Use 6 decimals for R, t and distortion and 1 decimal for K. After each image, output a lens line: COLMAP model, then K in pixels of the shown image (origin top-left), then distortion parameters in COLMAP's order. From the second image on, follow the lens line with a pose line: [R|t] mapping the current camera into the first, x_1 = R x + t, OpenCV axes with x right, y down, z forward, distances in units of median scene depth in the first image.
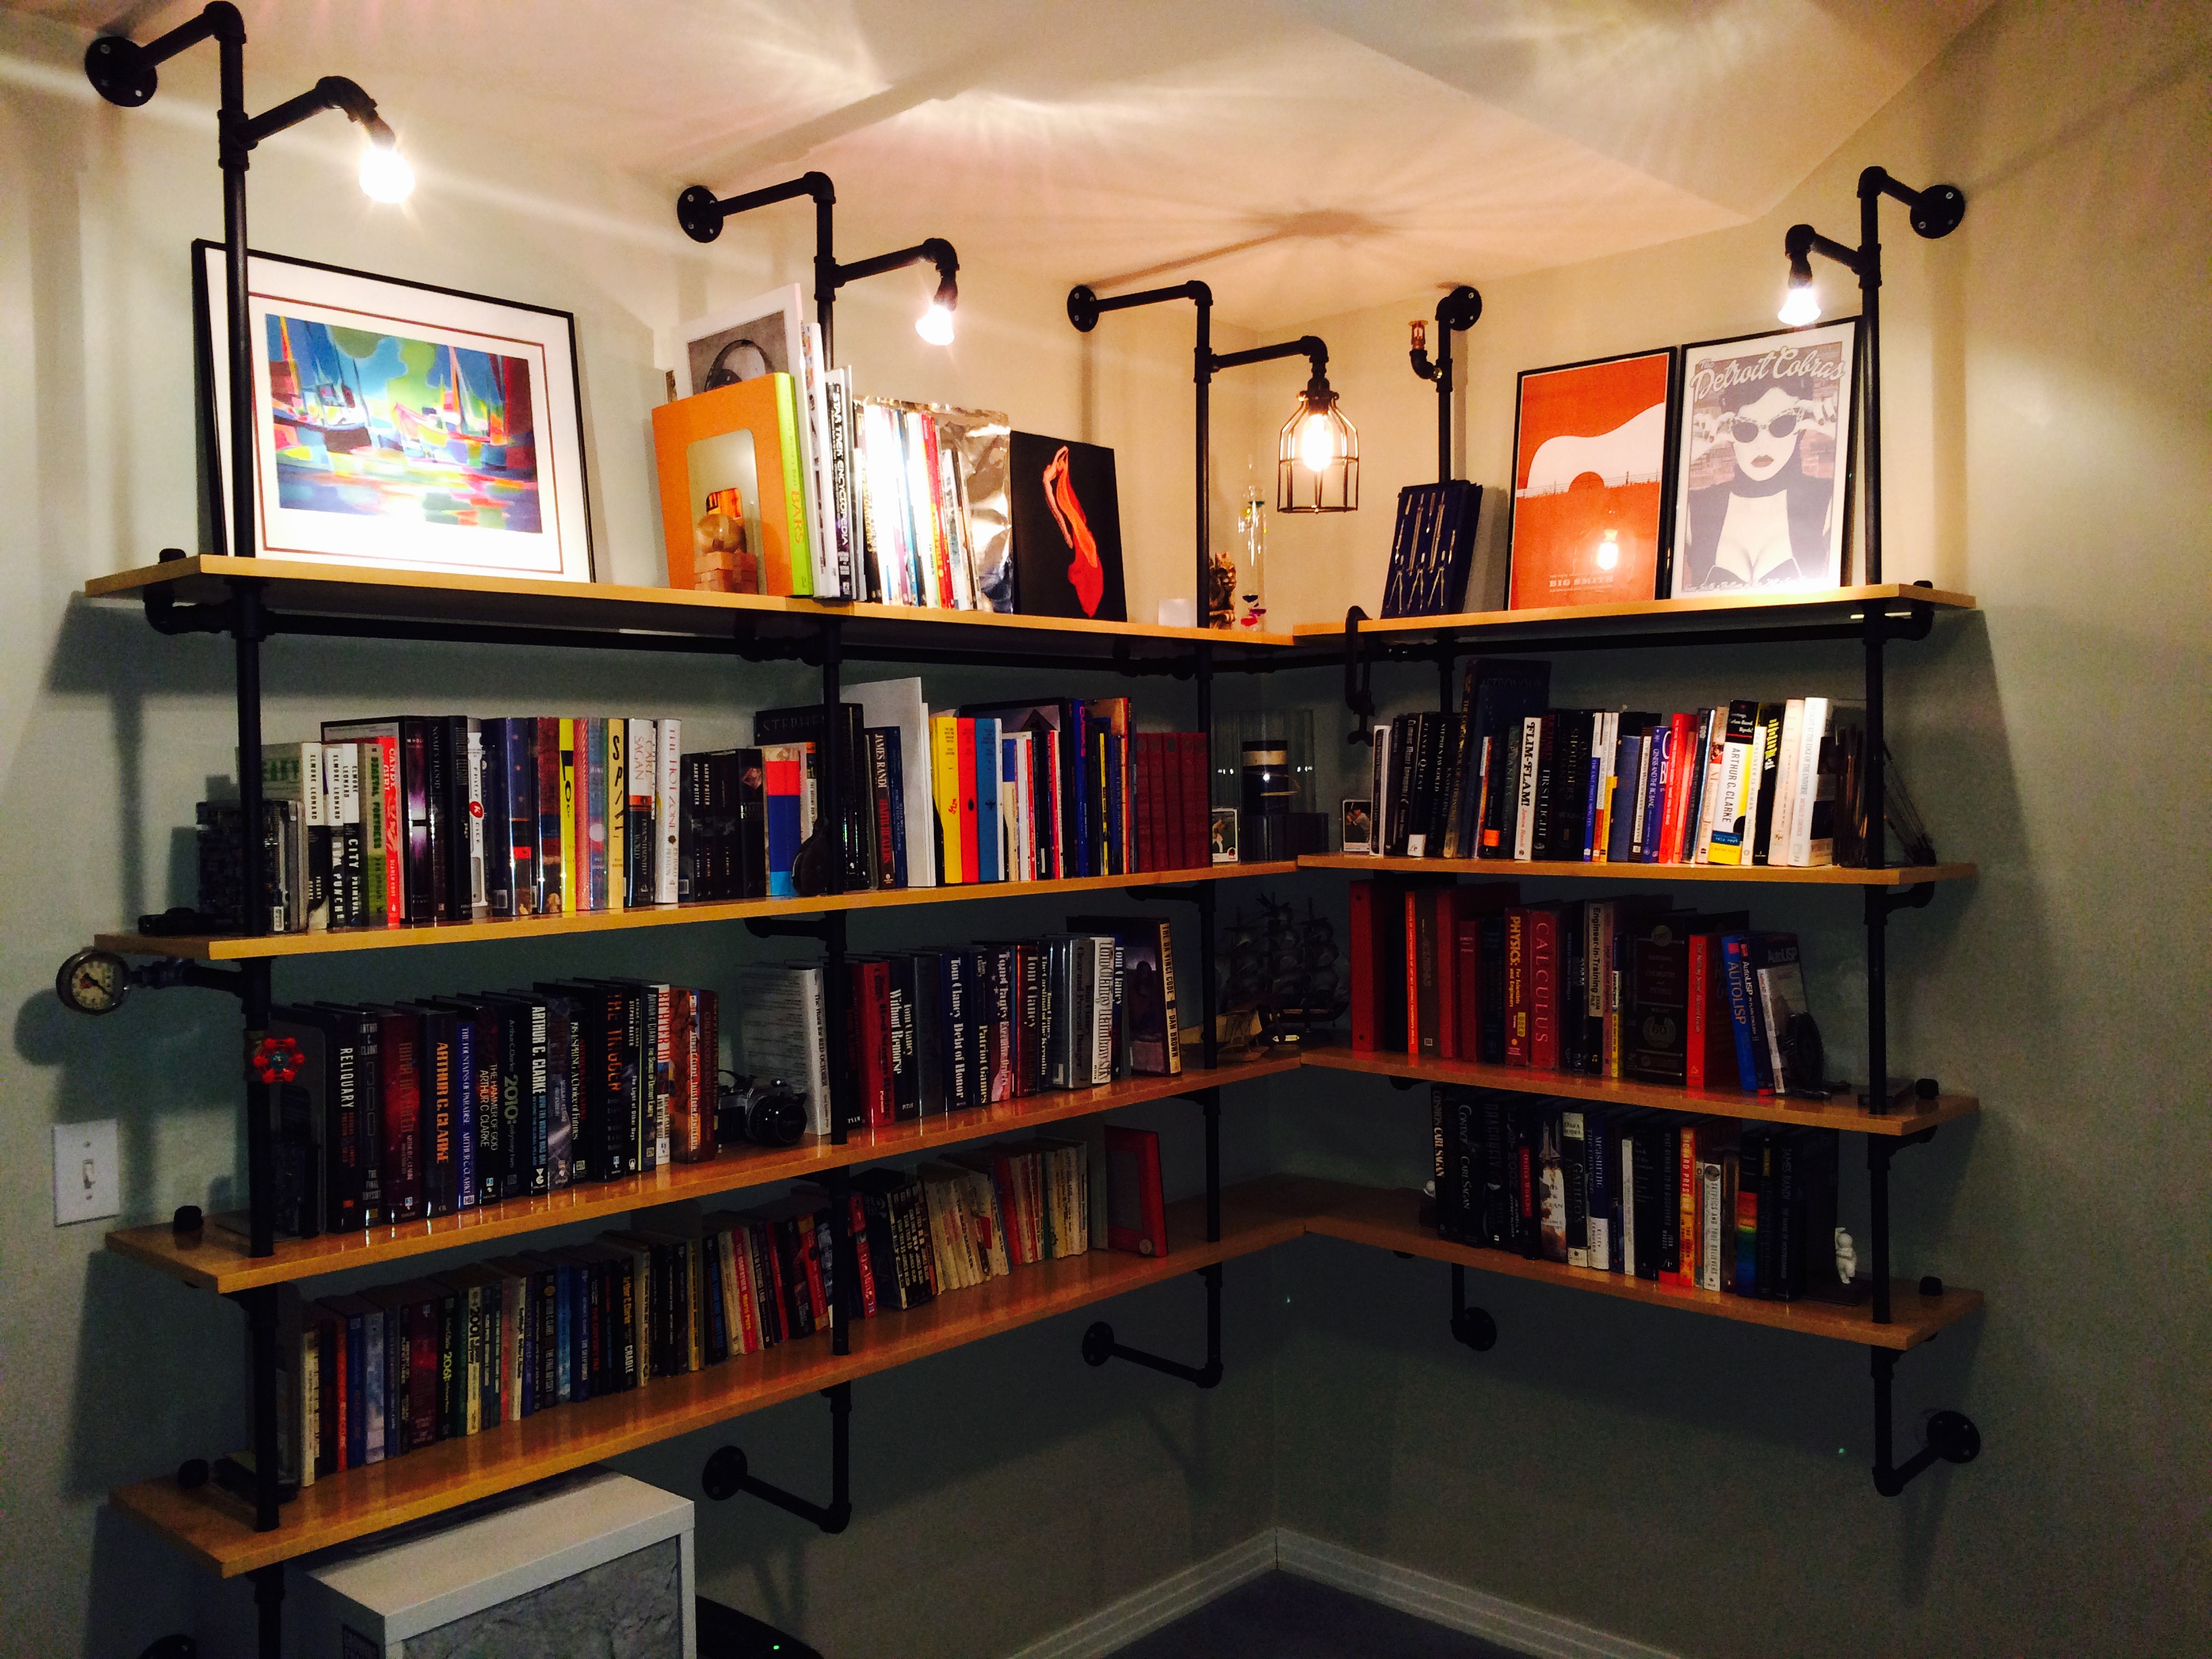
lens RADIAL K [[1918.8, 0, 1105.1], [0, 1918.8, 828.7], [0, 0, 1]] dist [0.072939, -0.102035]
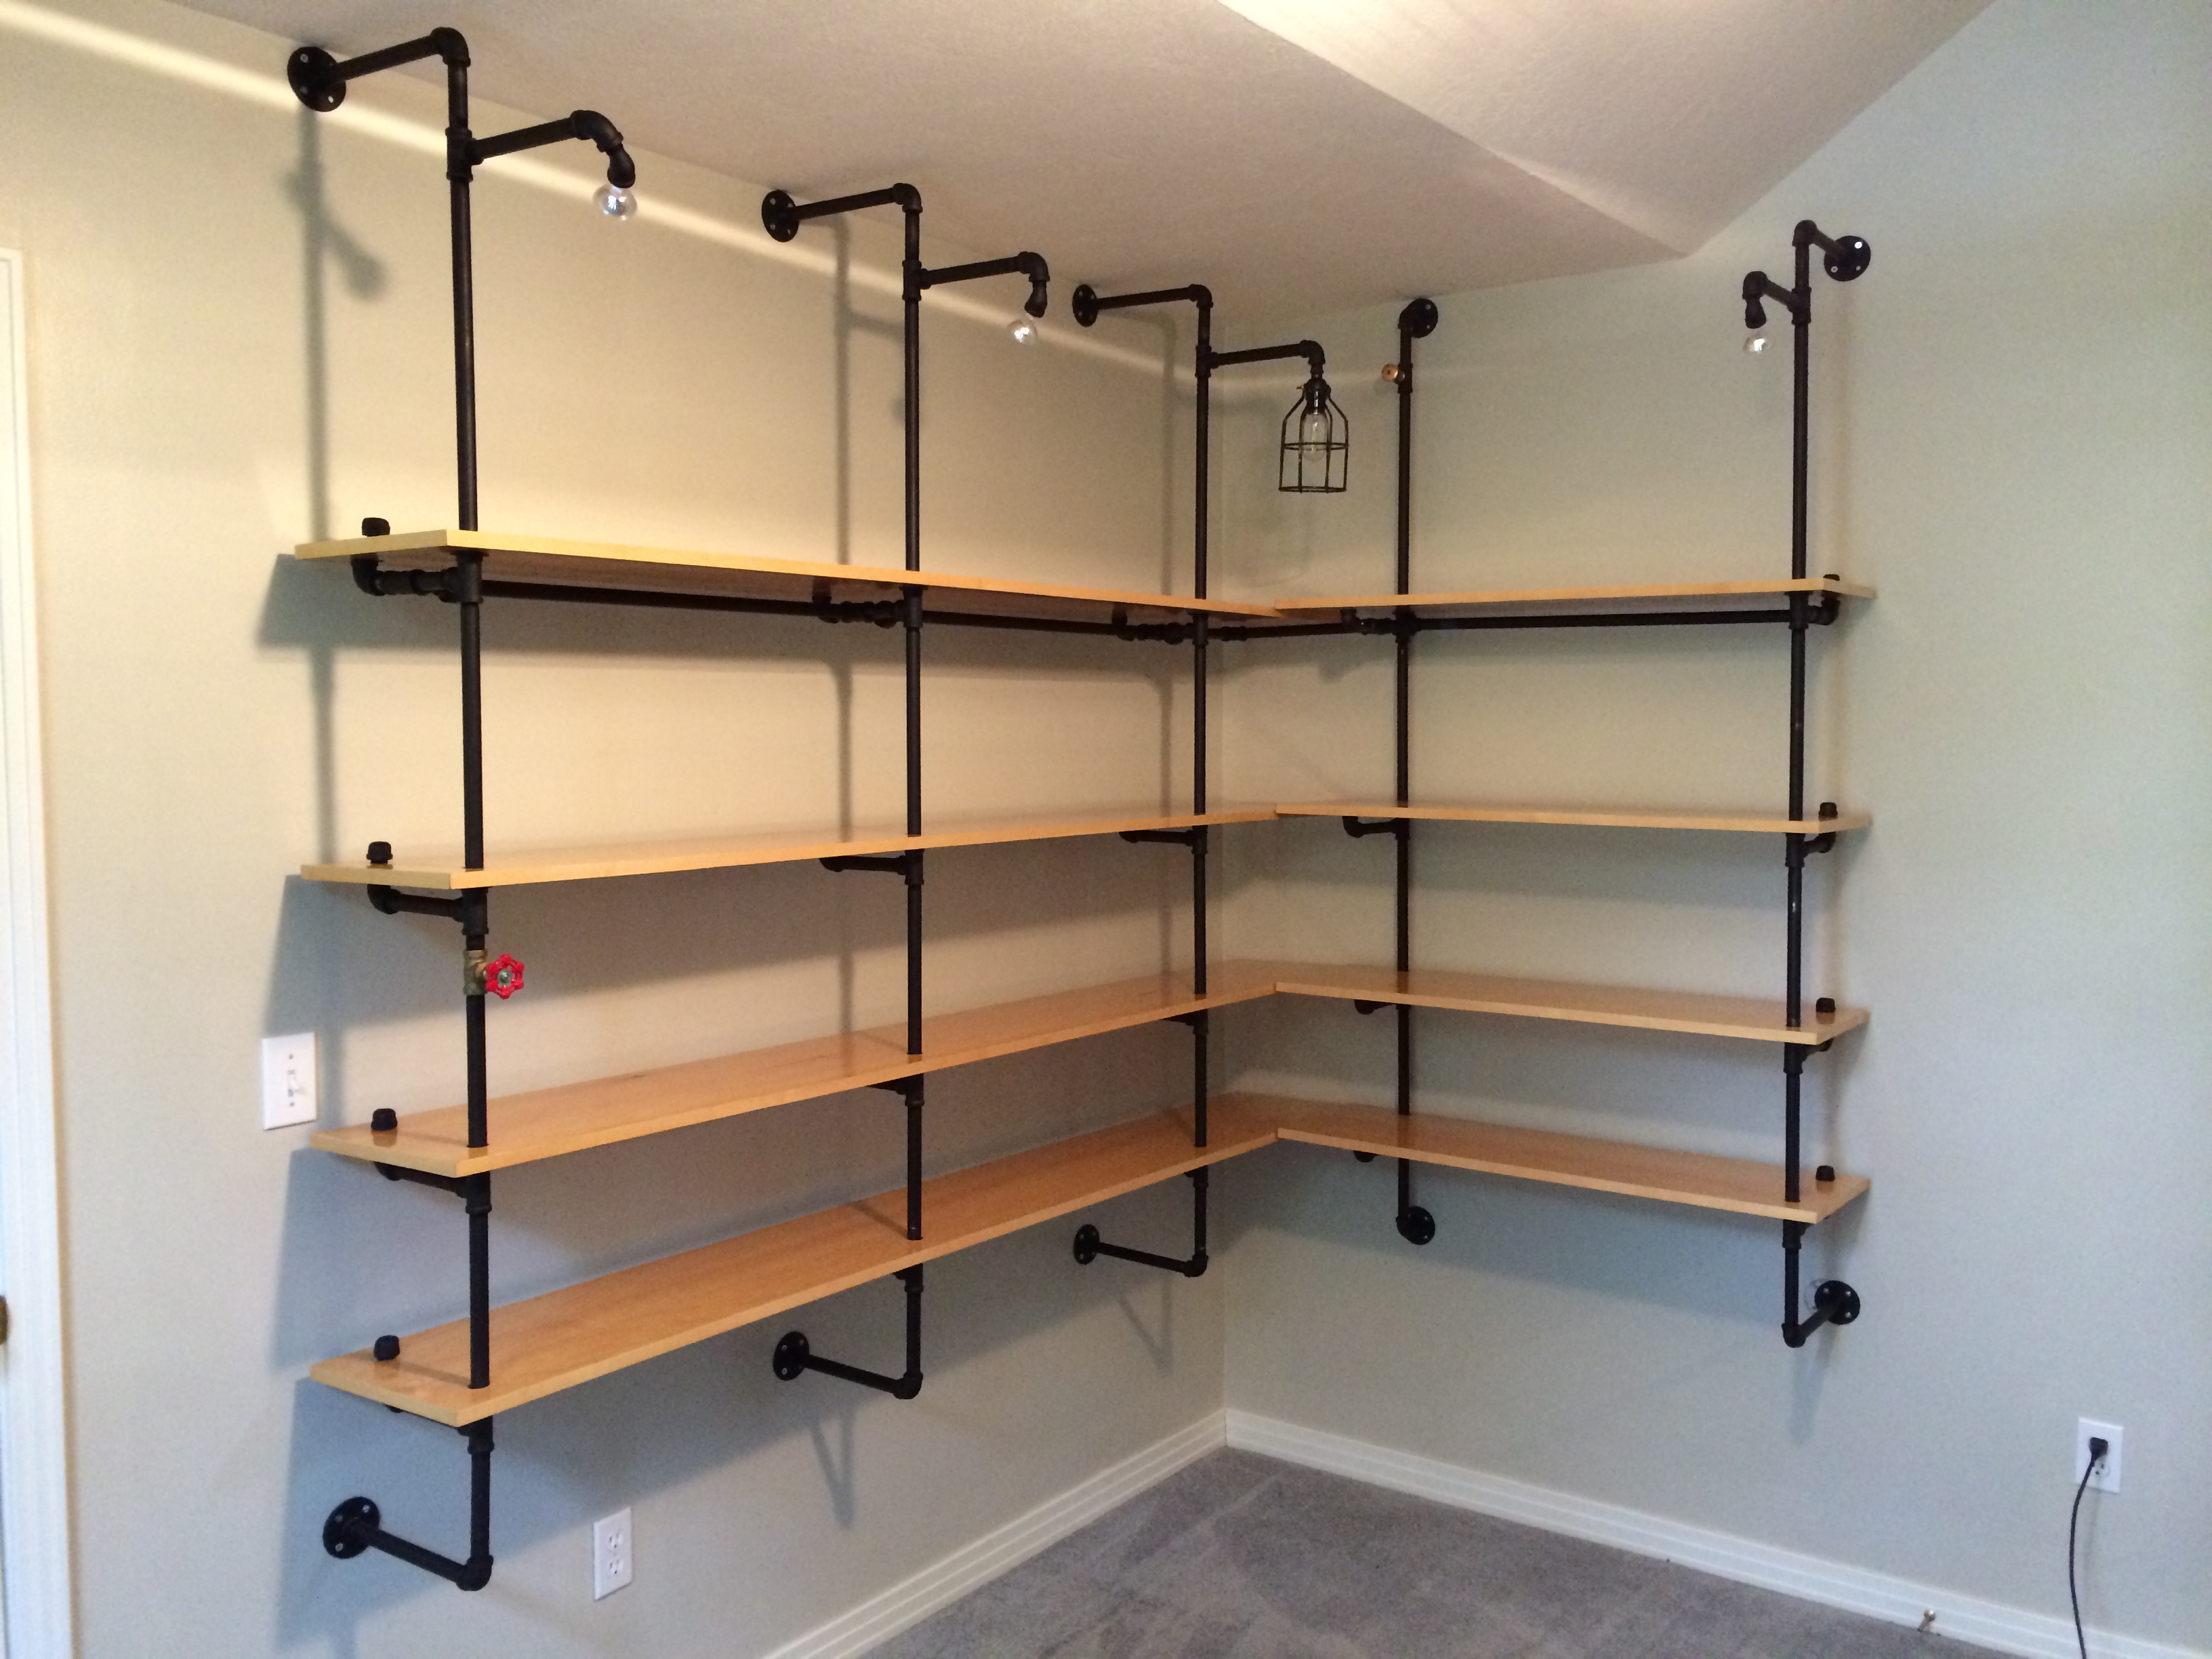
lens RADIAL K [[1909.6, 0, 1107.9], [0, 1909.6, 814.2], [0, 0, 1]] dist [0.068666, -0.105125]
pose [[0.993686, 0.008663, 0.111866, -0.143786], [-0.010684, 0.999790, 0.017478, 0.001584], [-0.111691, -0.018563, 0.993570, -0.113309]]
